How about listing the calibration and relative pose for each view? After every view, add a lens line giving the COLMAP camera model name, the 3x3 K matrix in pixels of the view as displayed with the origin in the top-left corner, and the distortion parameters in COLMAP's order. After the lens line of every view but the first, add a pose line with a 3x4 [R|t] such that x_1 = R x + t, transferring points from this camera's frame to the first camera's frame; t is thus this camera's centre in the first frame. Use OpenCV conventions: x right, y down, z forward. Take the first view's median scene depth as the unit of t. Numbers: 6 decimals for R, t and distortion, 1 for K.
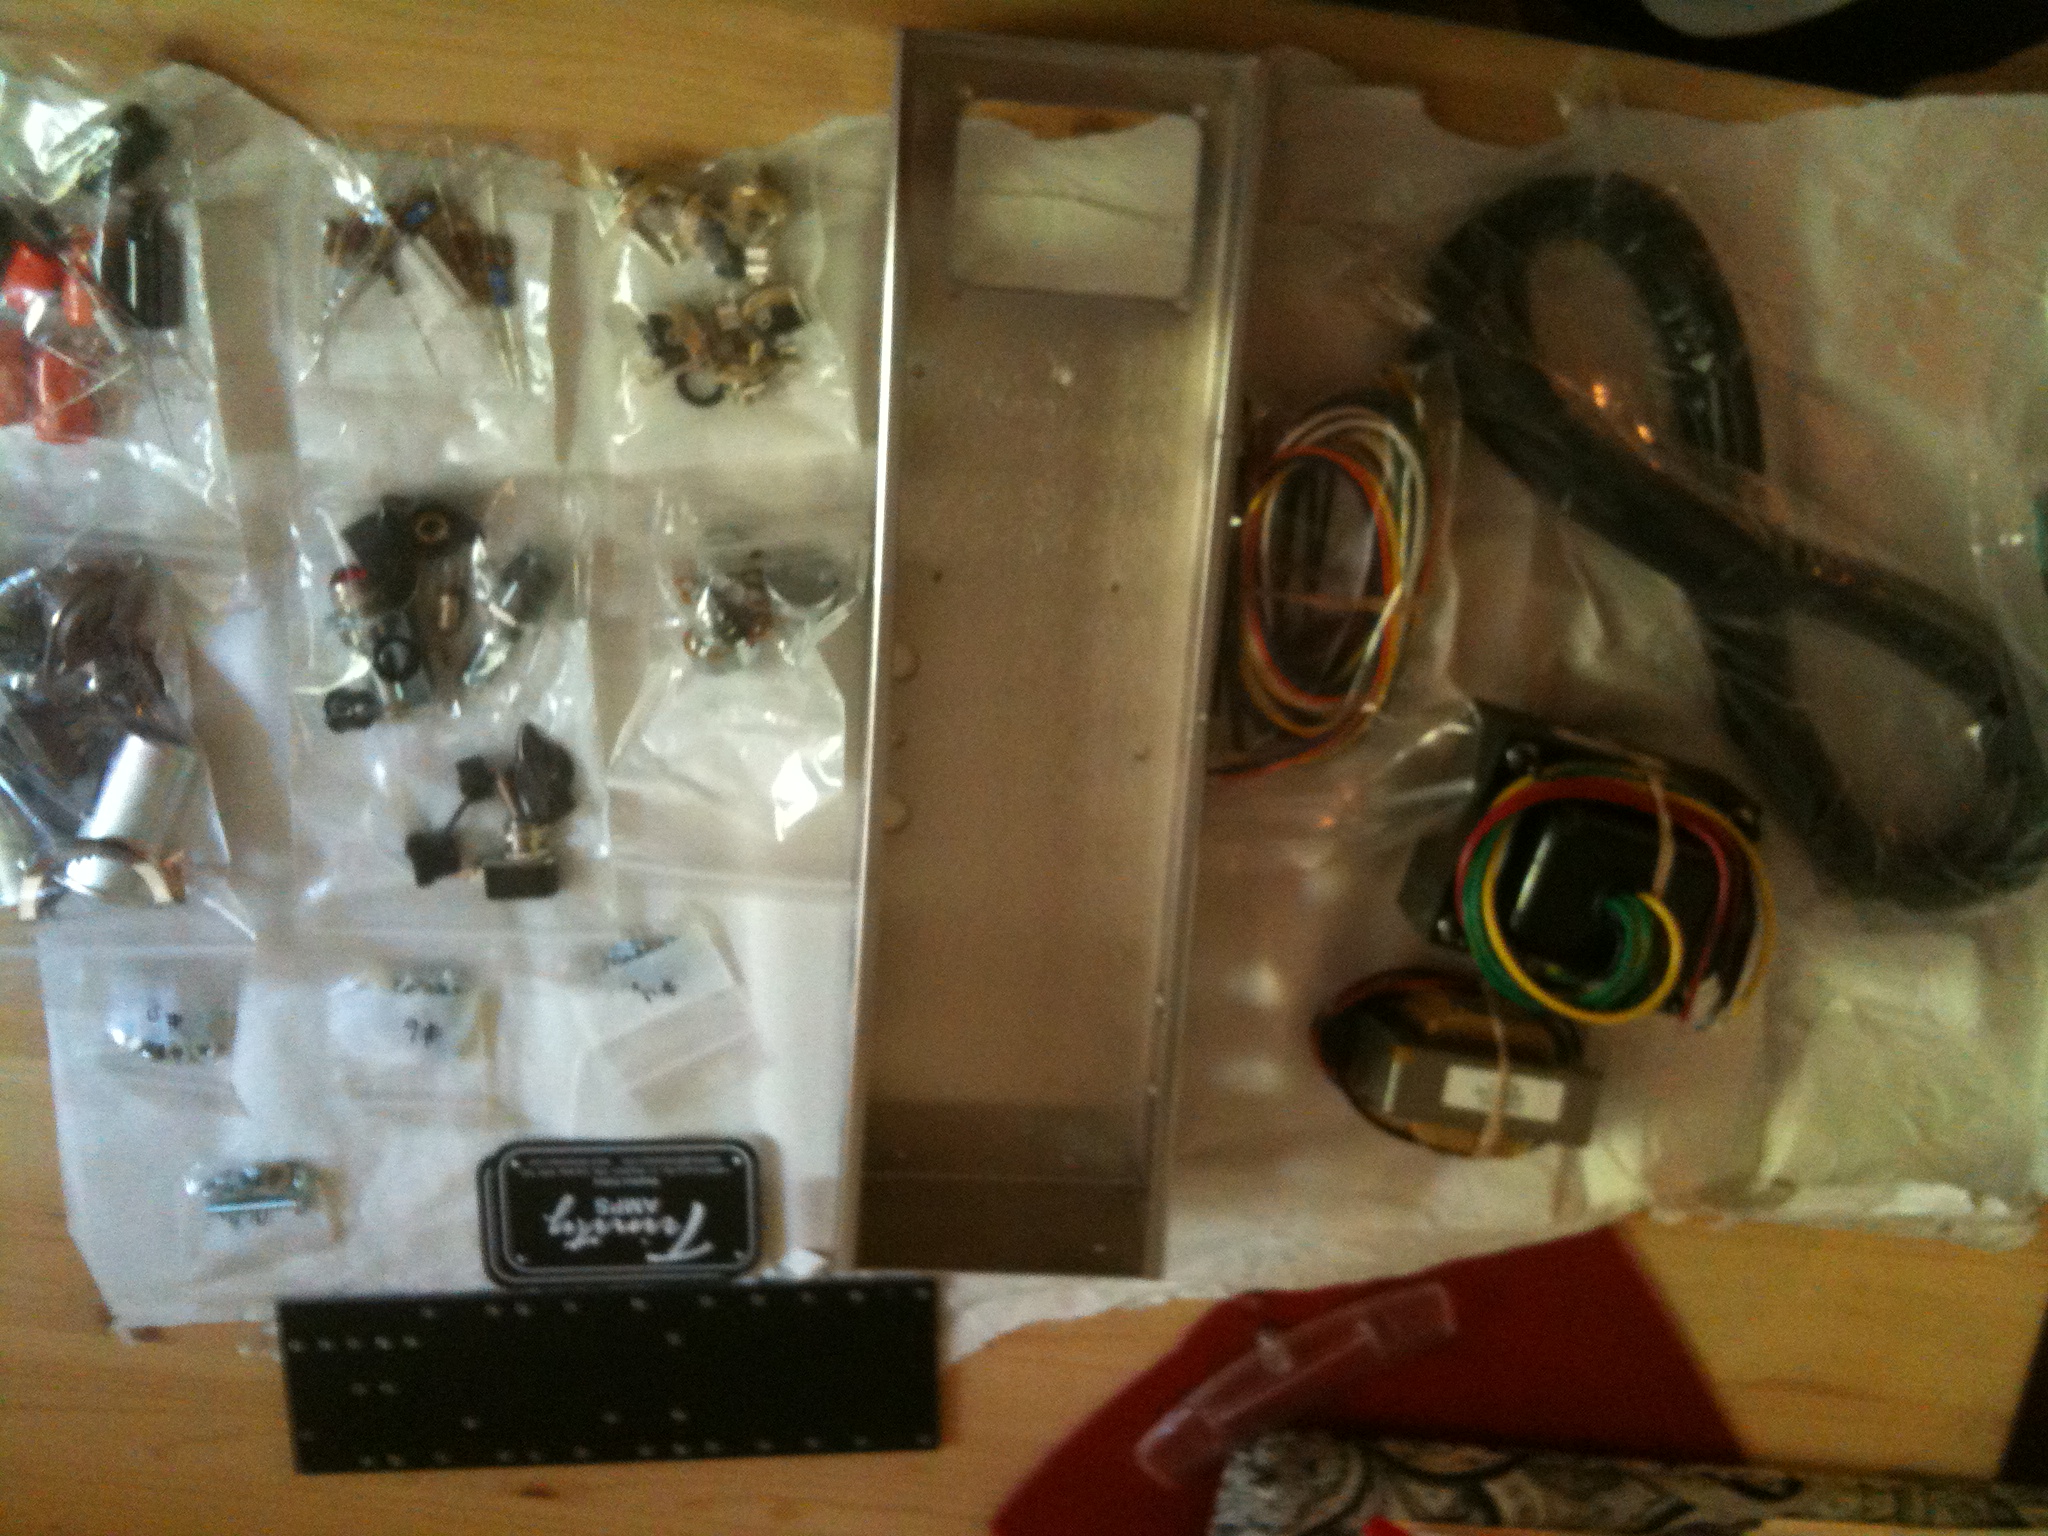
lens RADIAL K [[2102.6, 0, 1030.0], [0, 2102.6, 765.7], [0, 0, 1]] dist [-0.030532, 0.000000]
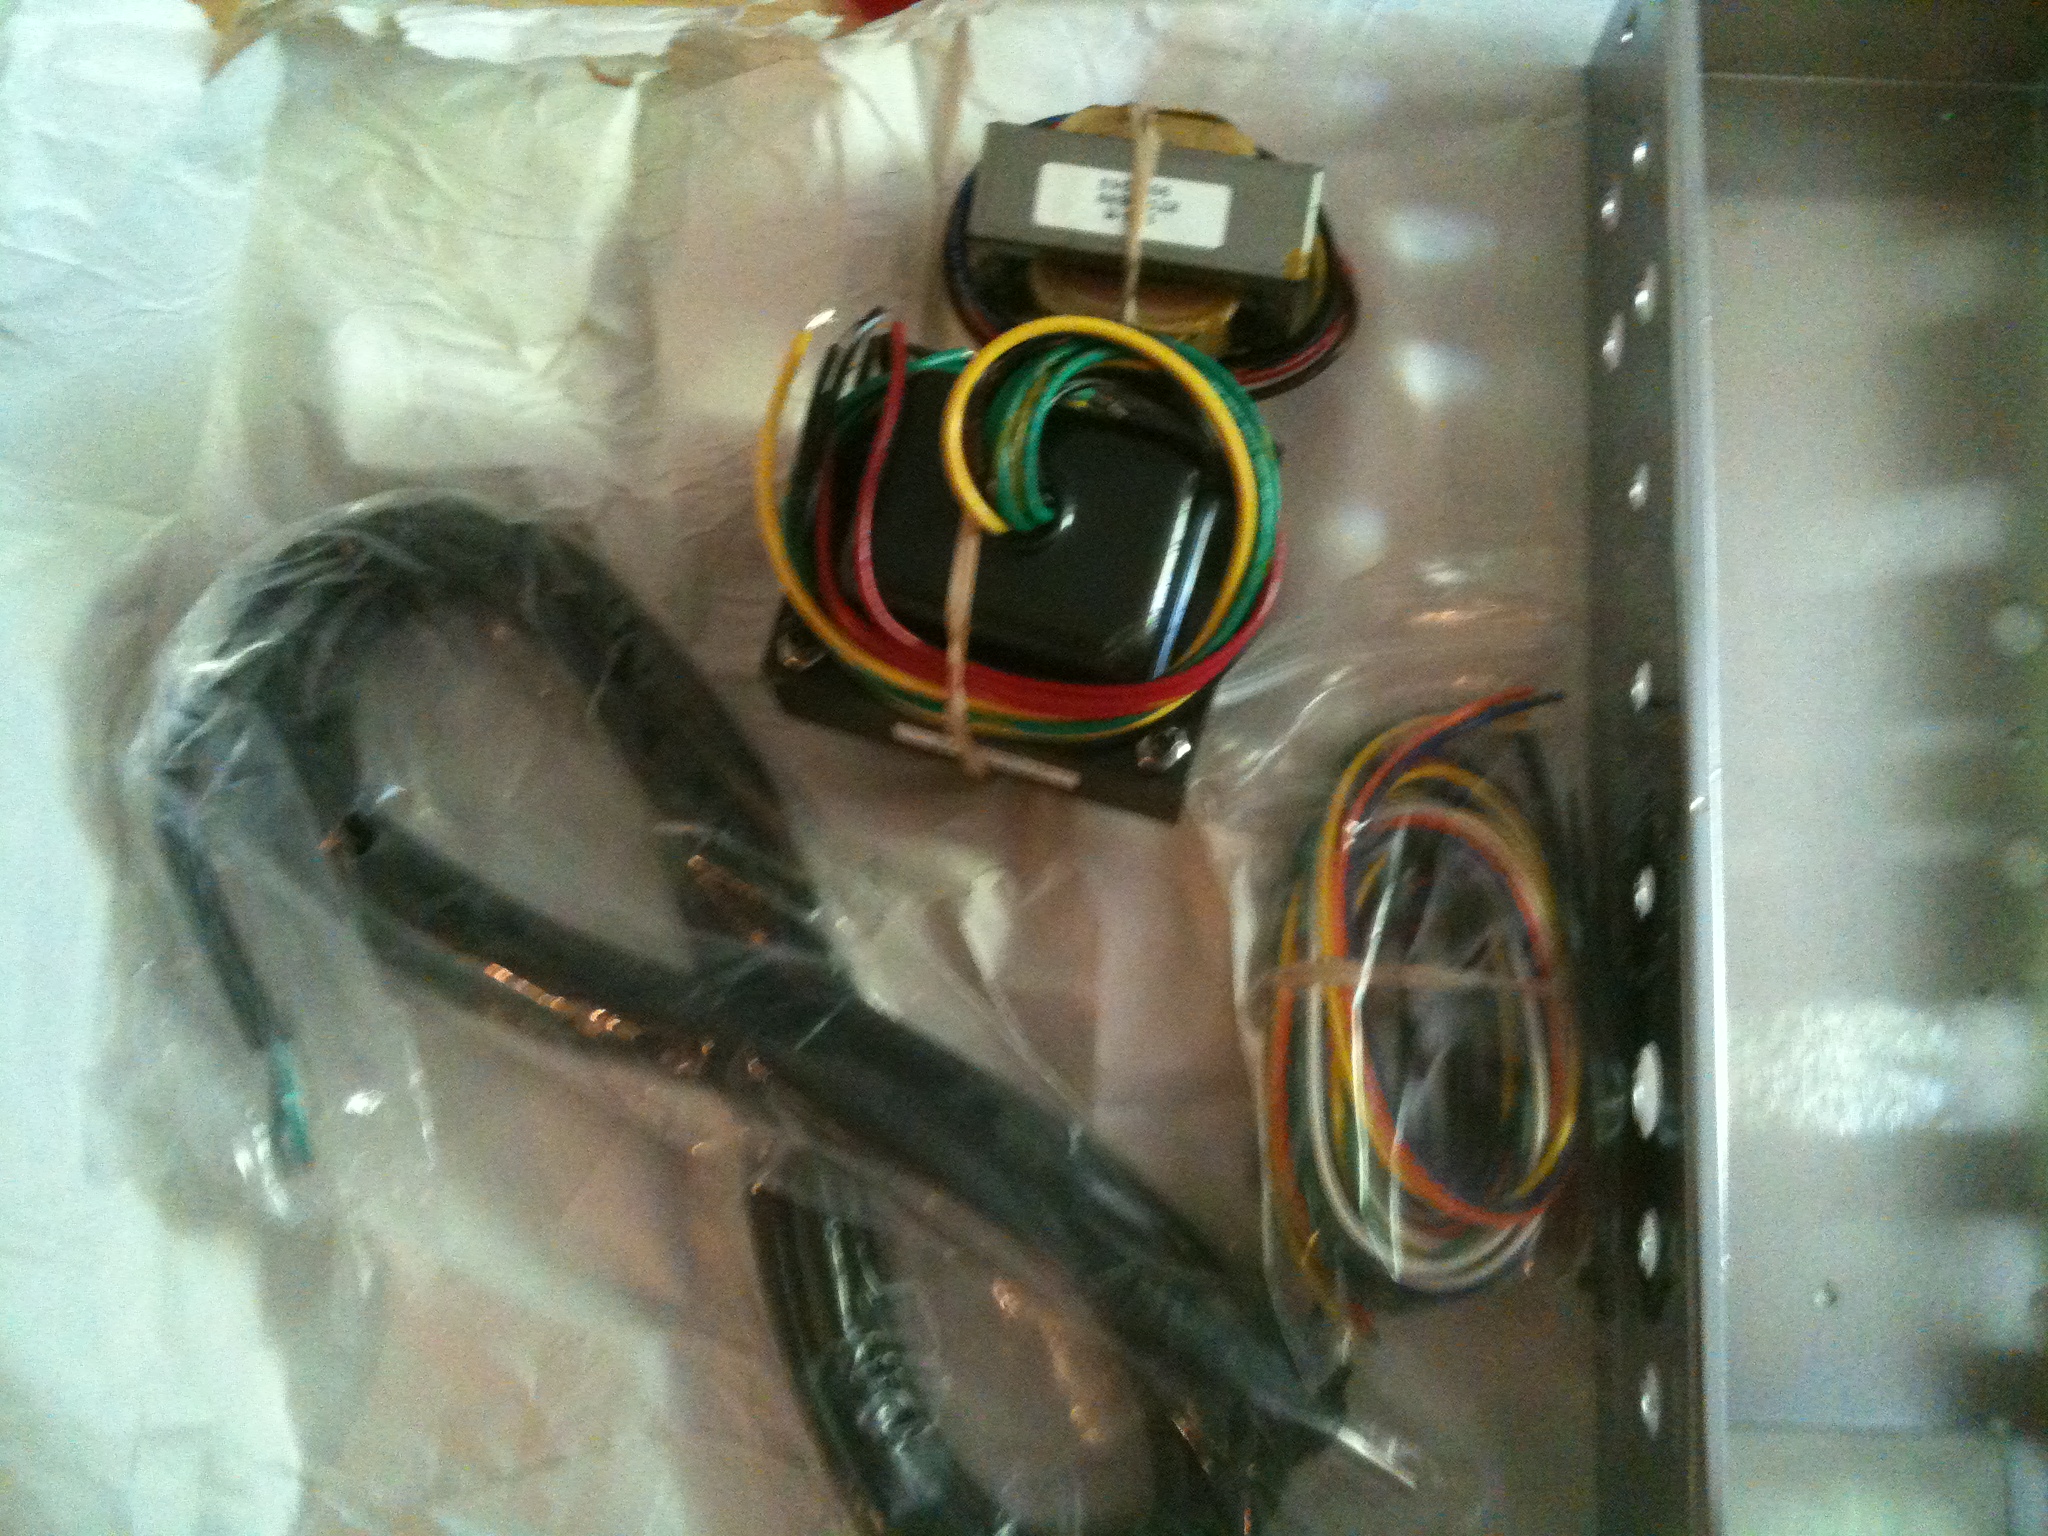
lens RADIAL K [[2102.6, 0, 1029.5], [0, 2102.6, 758.2], [0, 0, 1]] dist [-0.030532, 0.000000]
pose [[-0.999295, 0.019559, -0.032058, 0.278288], [-0.017122, -0.997067, -0.074595, 0.038031], [-0.033423, -0.073994, 0.996698, 0.357026]]
